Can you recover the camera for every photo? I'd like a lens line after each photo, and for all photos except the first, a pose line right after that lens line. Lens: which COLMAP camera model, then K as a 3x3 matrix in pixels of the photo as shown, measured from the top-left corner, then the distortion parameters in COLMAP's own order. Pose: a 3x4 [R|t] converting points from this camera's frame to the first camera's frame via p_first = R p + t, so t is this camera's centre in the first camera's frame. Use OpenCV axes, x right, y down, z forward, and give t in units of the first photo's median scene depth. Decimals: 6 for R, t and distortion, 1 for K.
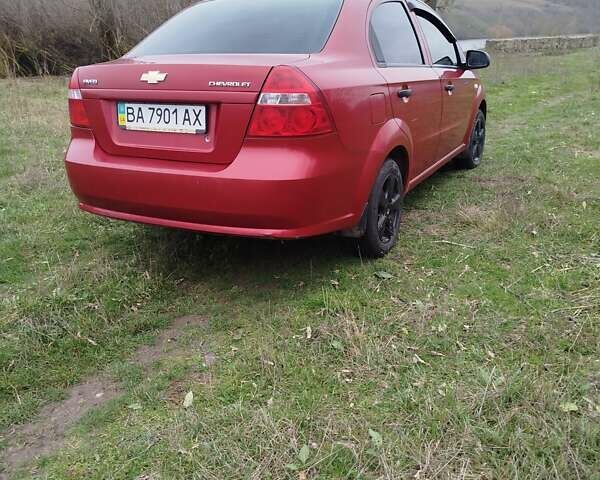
lens RADIAL K [[548.6, 0, 304.0], [0, 548.6, 241.7], [0, 0, 1]] dist [0.000153, 0.000000]
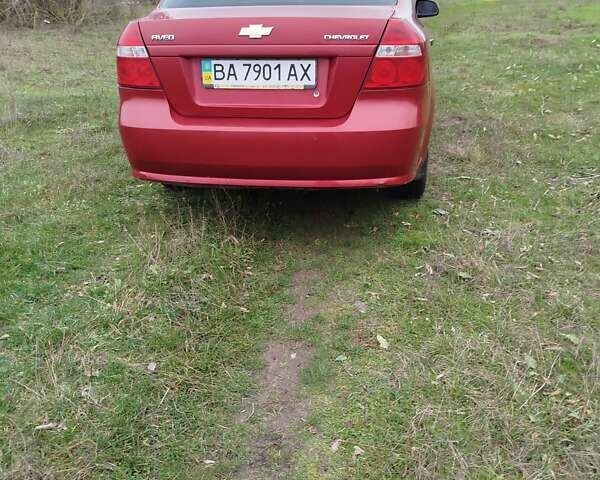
lens RADIAL K [[548.6, 0, 299.4], [0, 548.6, 241.3], [0, 0, 1]] dist [0.000153, 0.000000]
pose [[0.945512, -0.131135, 0.298011, -0.534821], [0.105406, 0.989297, 0.100898, -0.025439], [-0.308053, -0.063988, 0.949215, 0.042610]]
